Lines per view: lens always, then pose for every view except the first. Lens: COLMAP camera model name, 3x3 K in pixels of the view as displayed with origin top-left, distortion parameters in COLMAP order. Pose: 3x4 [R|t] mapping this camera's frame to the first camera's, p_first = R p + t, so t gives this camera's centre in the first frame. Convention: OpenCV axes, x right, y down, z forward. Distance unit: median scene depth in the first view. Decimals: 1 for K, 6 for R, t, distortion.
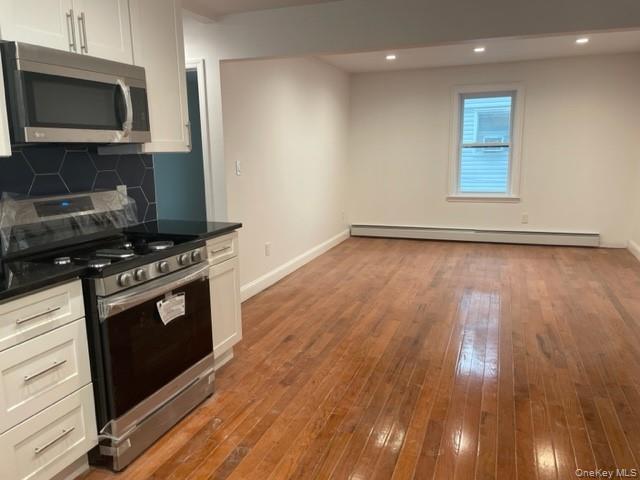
lens RADIAL K [[489.5, 0, 320.0], [0, 489.5, 240.0], [0, 0, 1]] dist [0.002609, -0.001138]
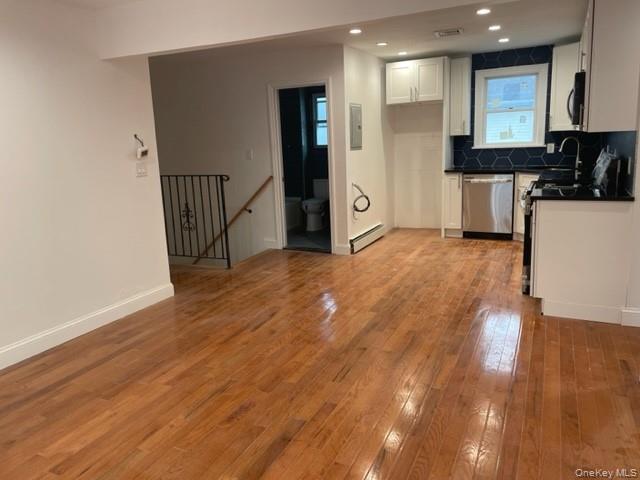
lens RADIAL K [[489.5, 0, 320.0], [0, 489.5, 240.0], [0, 0, 1]] dist [0.002609, -0.001138]
pose [[-0.994207, 0.046230, 0.097034, 0.345887], [0.079246, 0.925175, 0.371174, -0.627608], [-0.072615, 0.376714, -0.923479, 3.306724]]
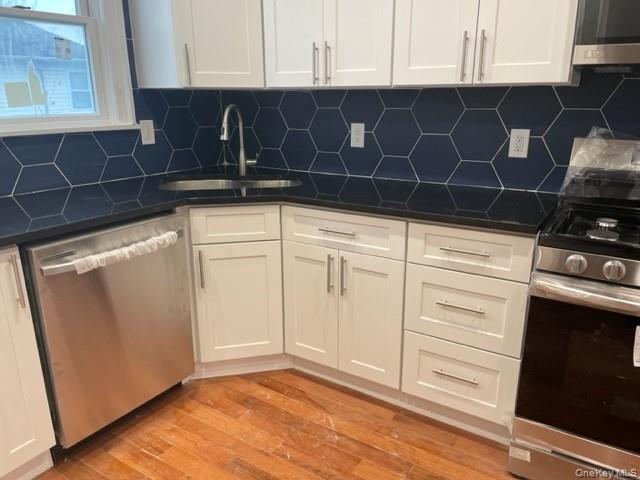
lens RADIAL K [[489.5, 0, 320.0], [0, 489.5, 240.0], [0, 0, 1]] dist [0.002609, -0.001138]
pose [[-0.217705, 0.294463, -0.930535, 0.334987], [-0.166400, 0.928247, 0.332669, -0.125039], [0.961725, 0.227265, -0.153085, 0.753424]]
